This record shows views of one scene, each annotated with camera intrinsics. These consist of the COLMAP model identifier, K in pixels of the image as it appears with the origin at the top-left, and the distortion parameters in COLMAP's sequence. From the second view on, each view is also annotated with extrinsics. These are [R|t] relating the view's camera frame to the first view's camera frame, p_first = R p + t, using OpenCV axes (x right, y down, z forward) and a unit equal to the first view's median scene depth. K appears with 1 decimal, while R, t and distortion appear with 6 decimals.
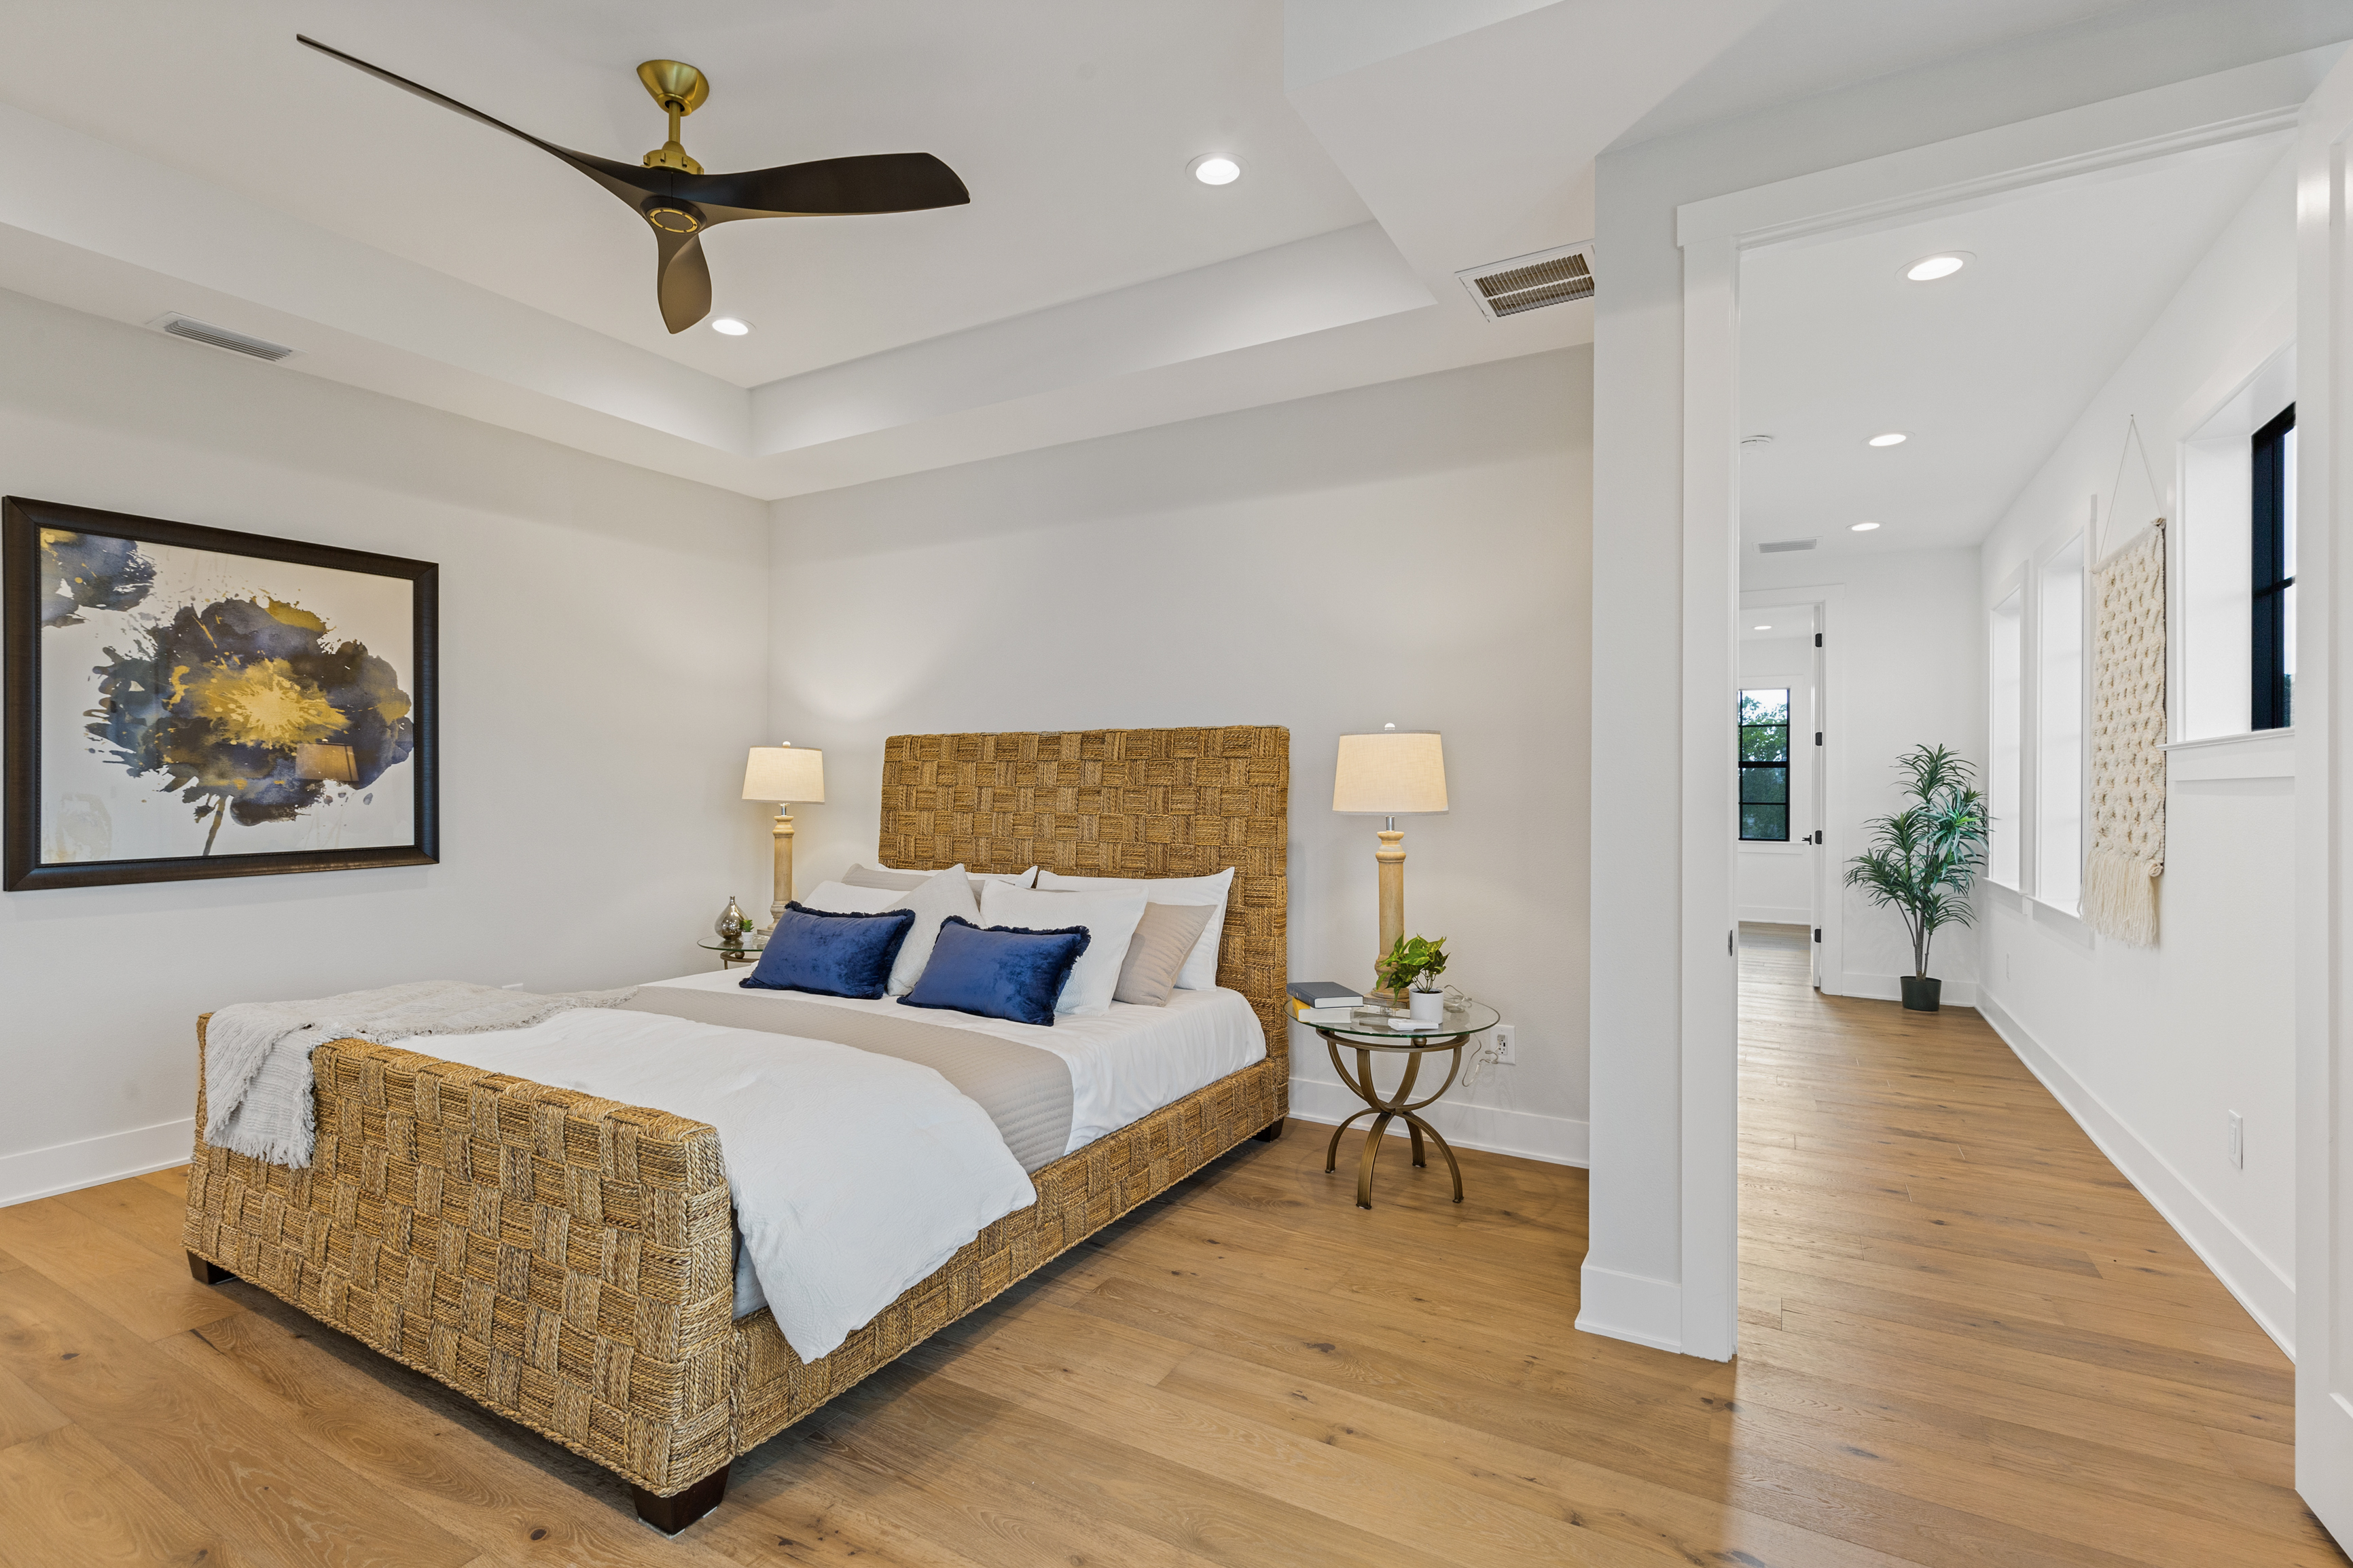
lens RADIAL K [[1082.5, 0, 1167.5], [0, 1082.5, 781.3], [0, 0, 1]] dist [0.007131, -0.001160]
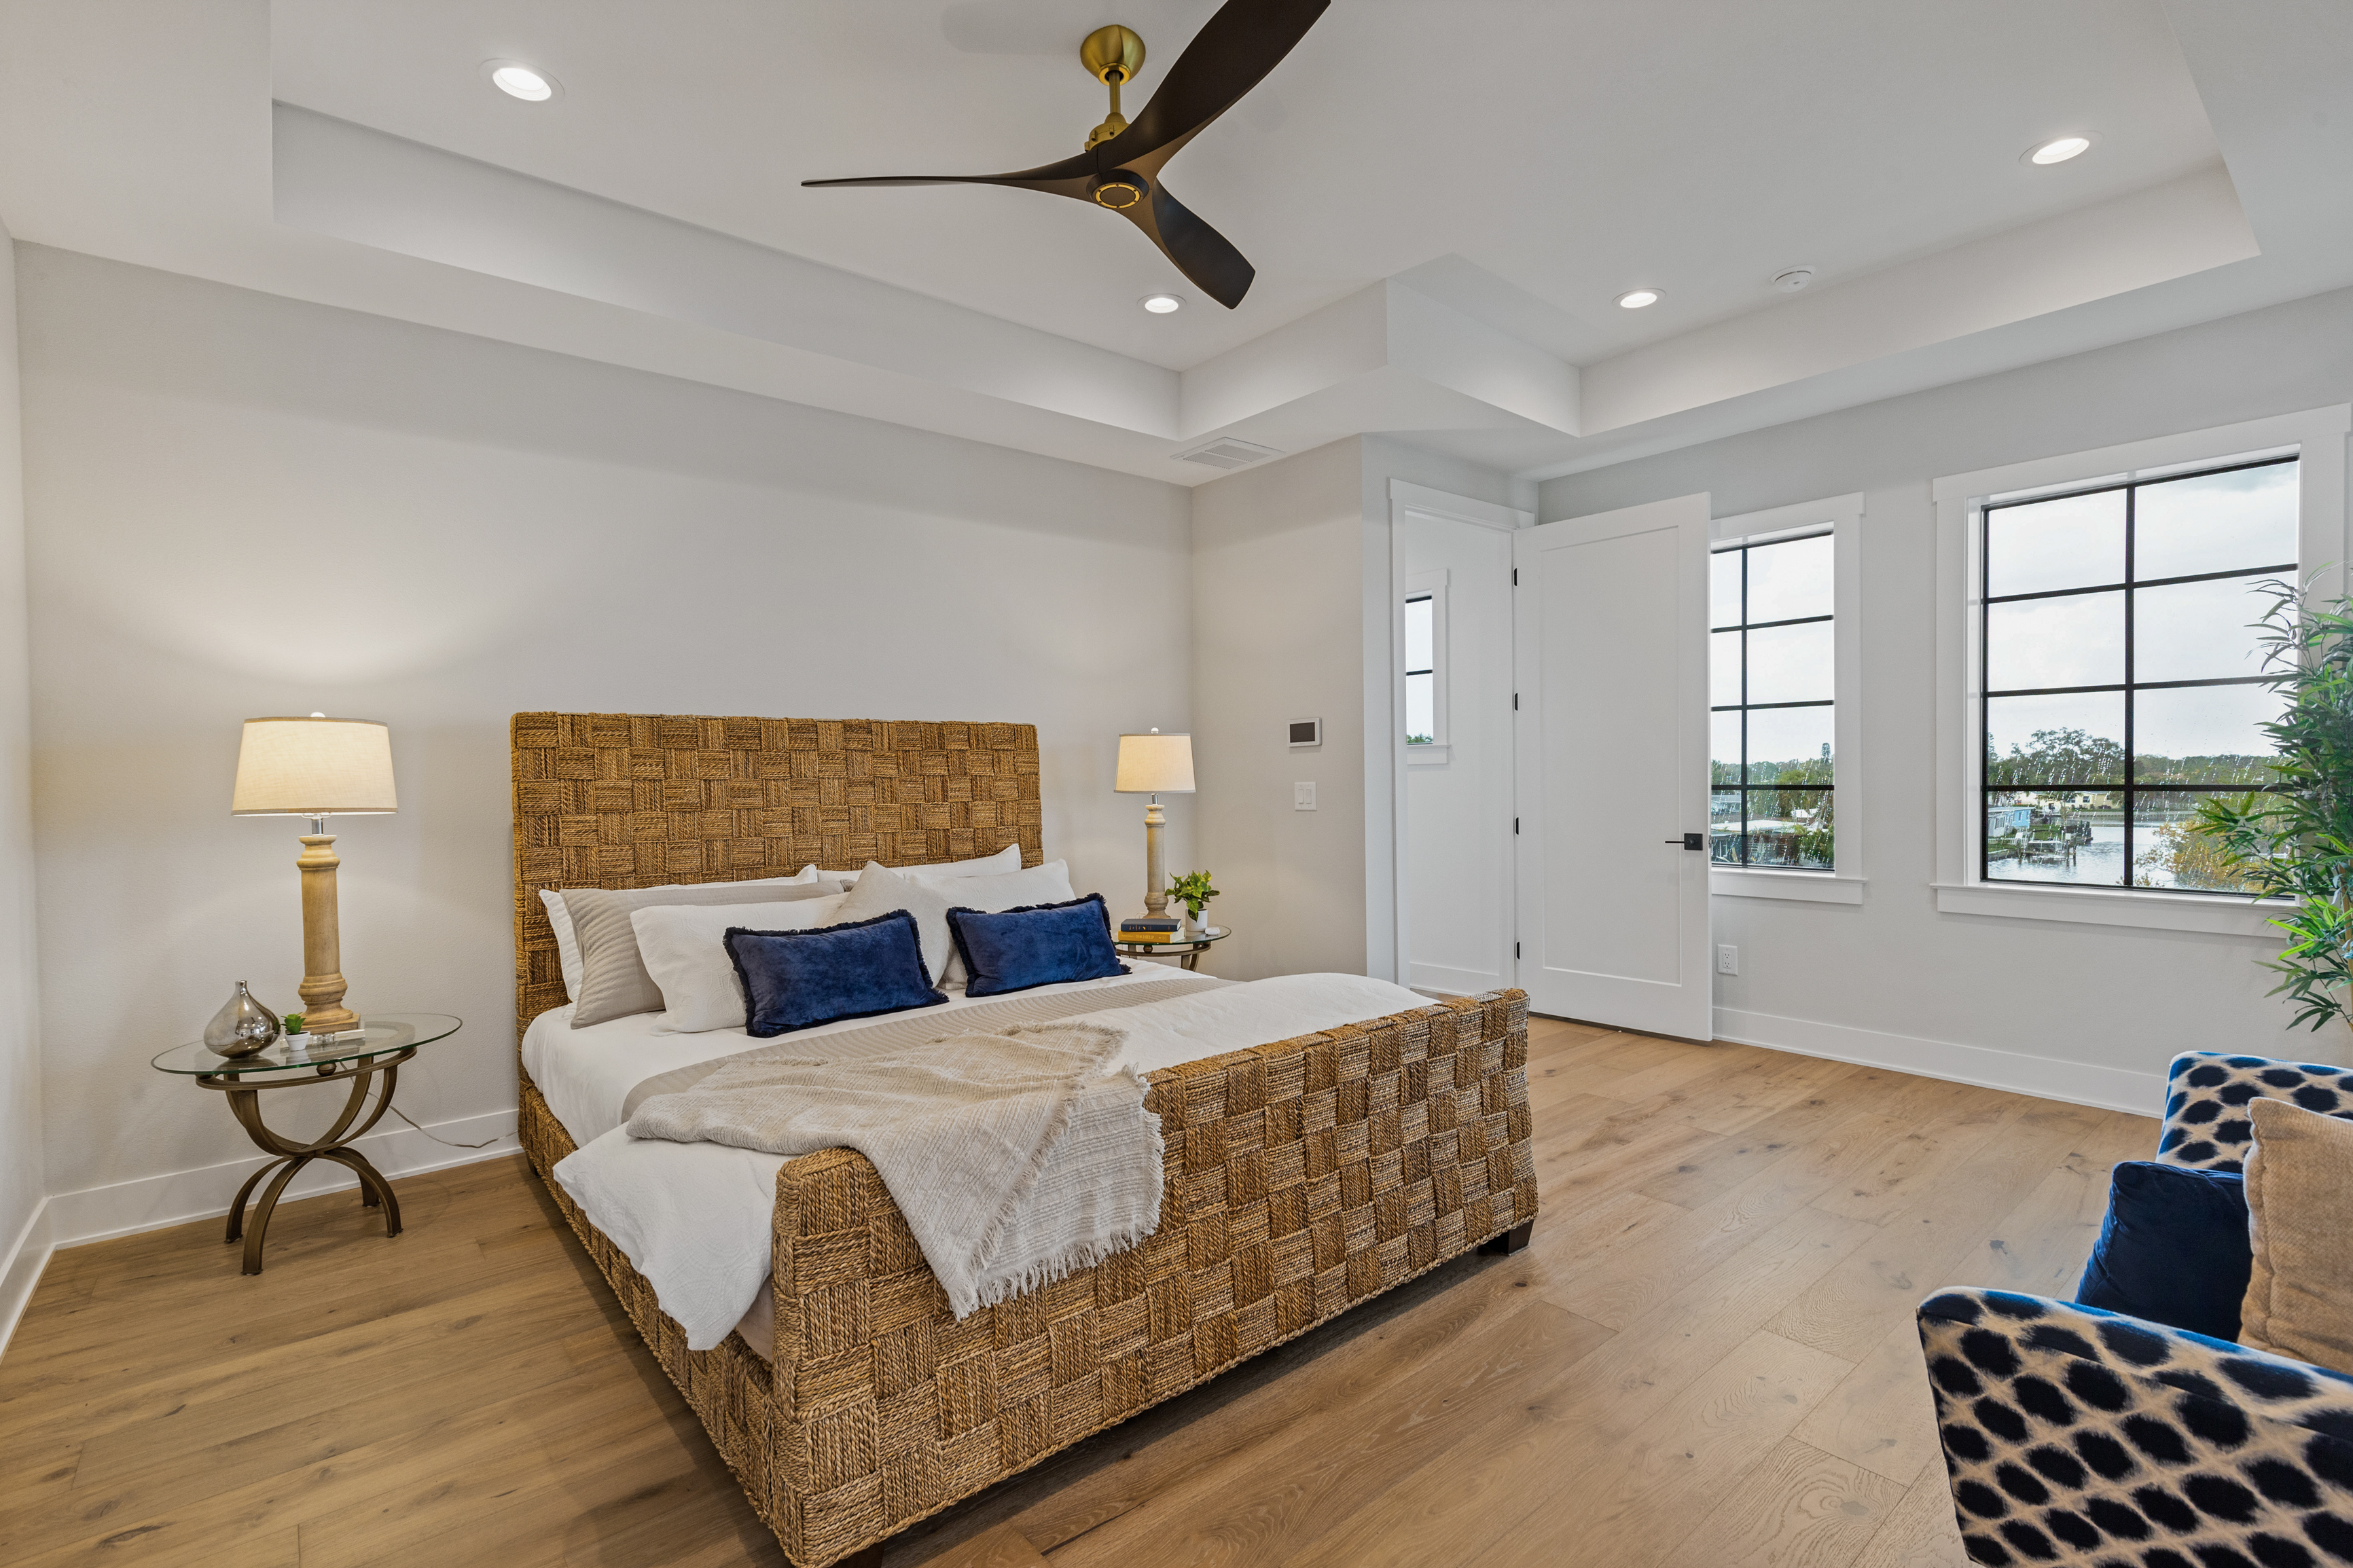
lens RADIAL K [[1082.5, 0, 1171.1], [0, 1082.5, 794.7], [0, 0, 1]] dist [0.007131, -0.001160]
pose [[0.347605, -0.031009, 0.937128, -0.896303], [0.006031, 0.999506, 0.030836, -0.008048], [-0.937622, -0.005067, 0.347620, 0.400734]]
